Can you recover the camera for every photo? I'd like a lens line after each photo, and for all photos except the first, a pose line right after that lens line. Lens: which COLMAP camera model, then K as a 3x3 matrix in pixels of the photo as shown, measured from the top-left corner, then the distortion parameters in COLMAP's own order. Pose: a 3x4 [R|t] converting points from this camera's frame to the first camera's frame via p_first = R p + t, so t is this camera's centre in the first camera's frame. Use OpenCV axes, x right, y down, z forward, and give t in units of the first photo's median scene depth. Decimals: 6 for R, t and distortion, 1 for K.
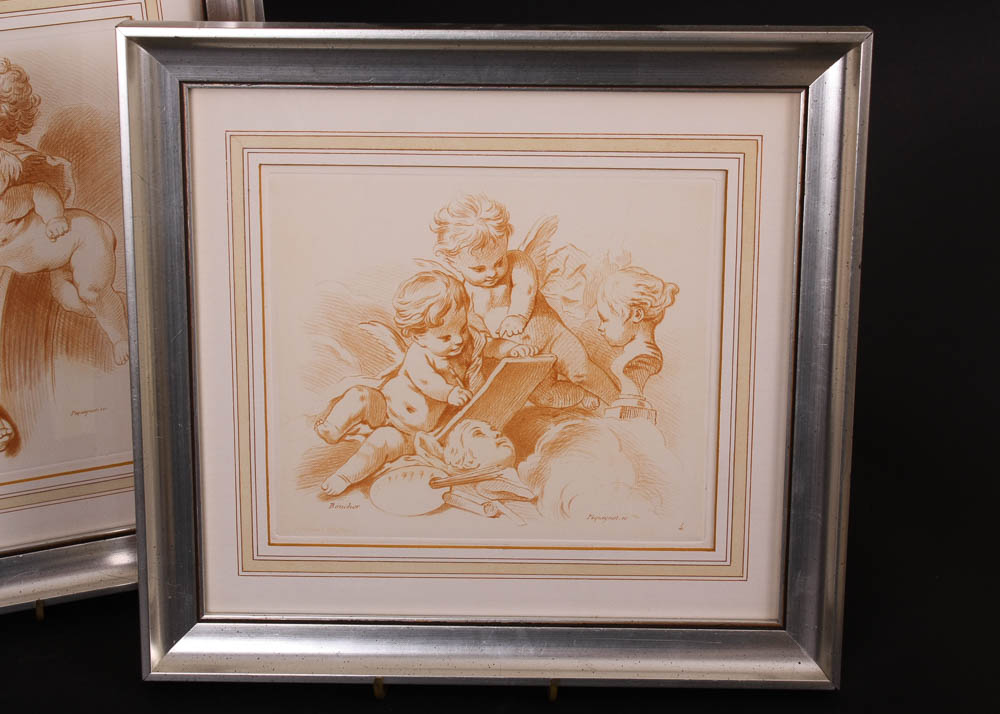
lens RADIAL K [[2037.5, 0, 500.5], [0, 2037.5, 359.2], [0, 0, 1]] dist [0.022429, 0.000000]
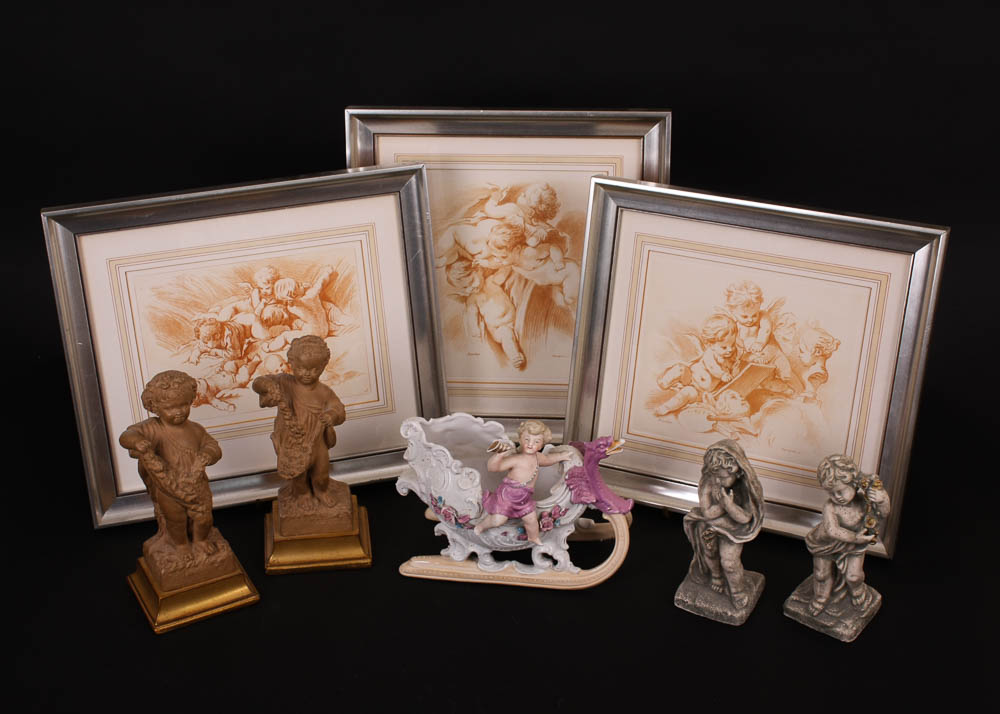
lens RADIAL K [[1556.3, 0, 517.1], [0, 1556.3, 387.5], [0, 0, 1]] dist [-0.073309, 0.000000]
pose [[0.931961, 0.175782, -0.317095, 0.279099], [-0.175906, 0.983995, 0.028481, 0.020866], [0.317026, 0.029236, 0.947966, -0.537725]]
